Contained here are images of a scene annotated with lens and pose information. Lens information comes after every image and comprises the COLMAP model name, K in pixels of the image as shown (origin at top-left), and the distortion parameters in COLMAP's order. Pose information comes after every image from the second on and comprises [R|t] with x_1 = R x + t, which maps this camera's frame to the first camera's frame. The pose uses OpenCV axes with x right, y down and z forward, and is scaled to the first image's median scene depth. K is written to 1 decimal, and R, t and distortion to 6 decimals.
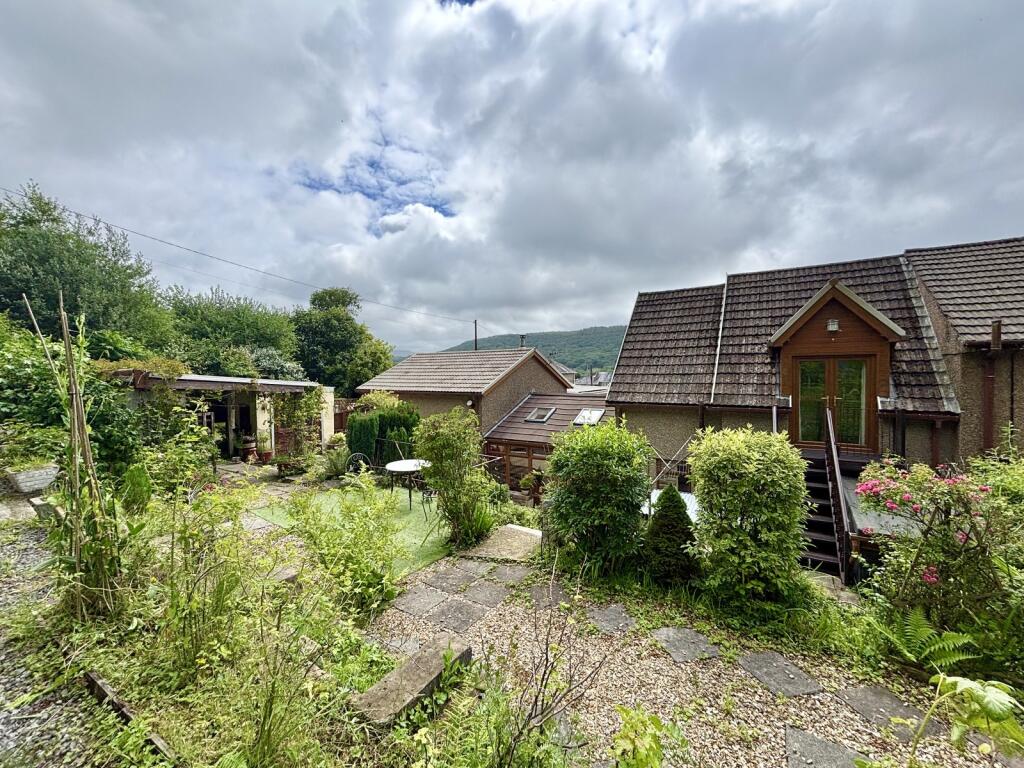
lens RADIAL K [[416.8, 0, 509.5], [0, 416.8, 381.2], [0, 0, 1]] dist [-0.000387, 0.000034]
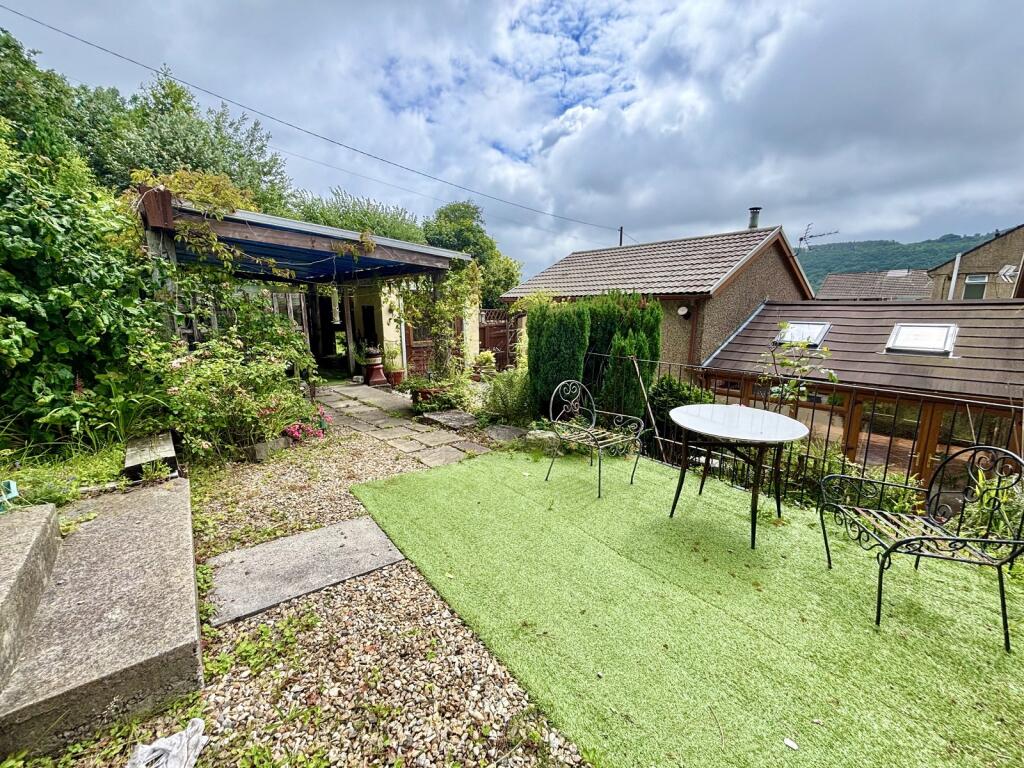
lens RADIAL K [[411.4, 0, 510.0], [0, 411.4, 383.3], [0, 0, 1]] dist [0.003973, 0.000338]
pose [[0.963599, 0.054501, -0.261737, -0.223187], [-0.010788, 0.986130, 0.165622, 0.074721], [0.267134, -0.156769, 0.950822, 0.401718]]
